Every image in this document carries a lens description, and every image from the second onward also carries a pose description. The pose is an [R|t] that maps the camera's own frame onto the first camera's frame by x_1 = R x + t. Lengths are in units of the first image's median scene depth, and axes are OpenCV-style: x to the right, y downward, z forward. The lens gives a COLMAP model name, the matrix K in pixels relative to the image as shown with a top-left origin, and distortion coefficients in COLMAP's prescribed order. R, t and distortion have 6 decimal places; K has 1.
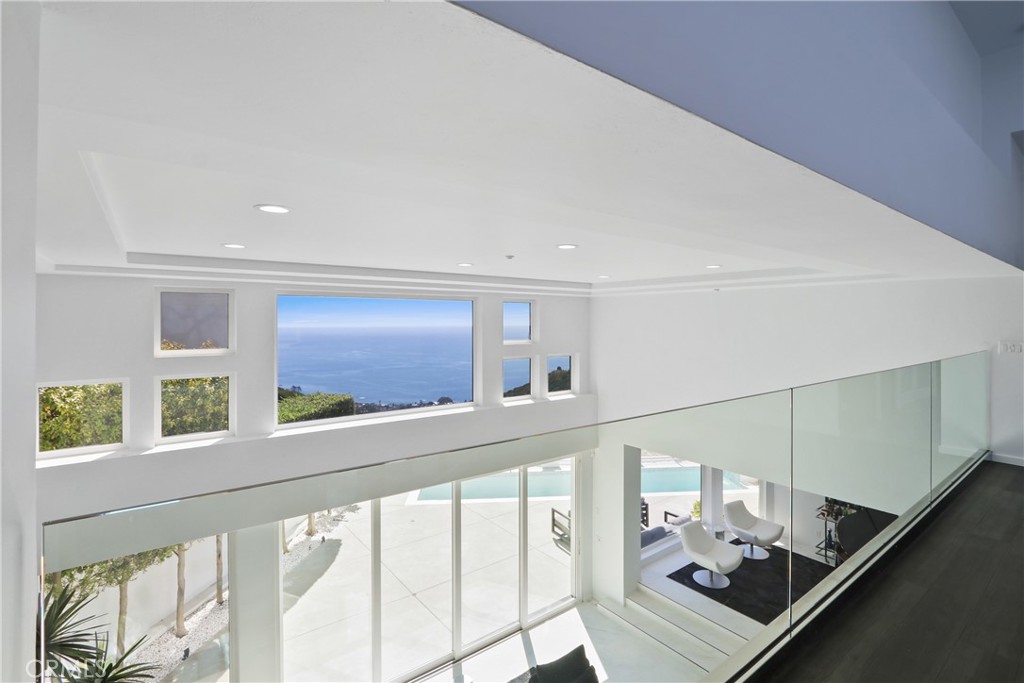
lens RADIAL K [[485.0, 0, 520.2], [0, 485.0, 343.3], [0, 0, 1]] dist [-0.013314, -0.000014]
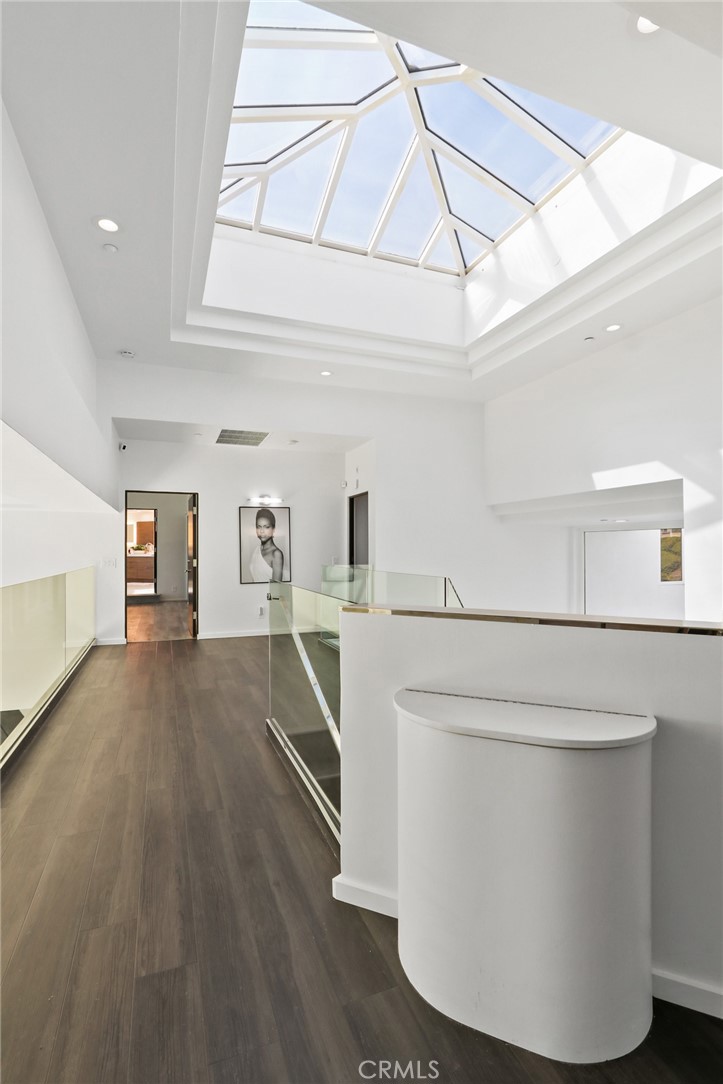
lens RADIAL K [[513.4, 0, 361.5], [0, 513.4, 542.0], [0, 0, 1]] dist [-0.013314, -0.000014]
pose [[0.294525, 0.029037, 0.955202, -0.347323], [0.007304, 0.999441, -0.032635, 0.001528], [-0.955616, 0.016589, 0.294148, -0.284440]]
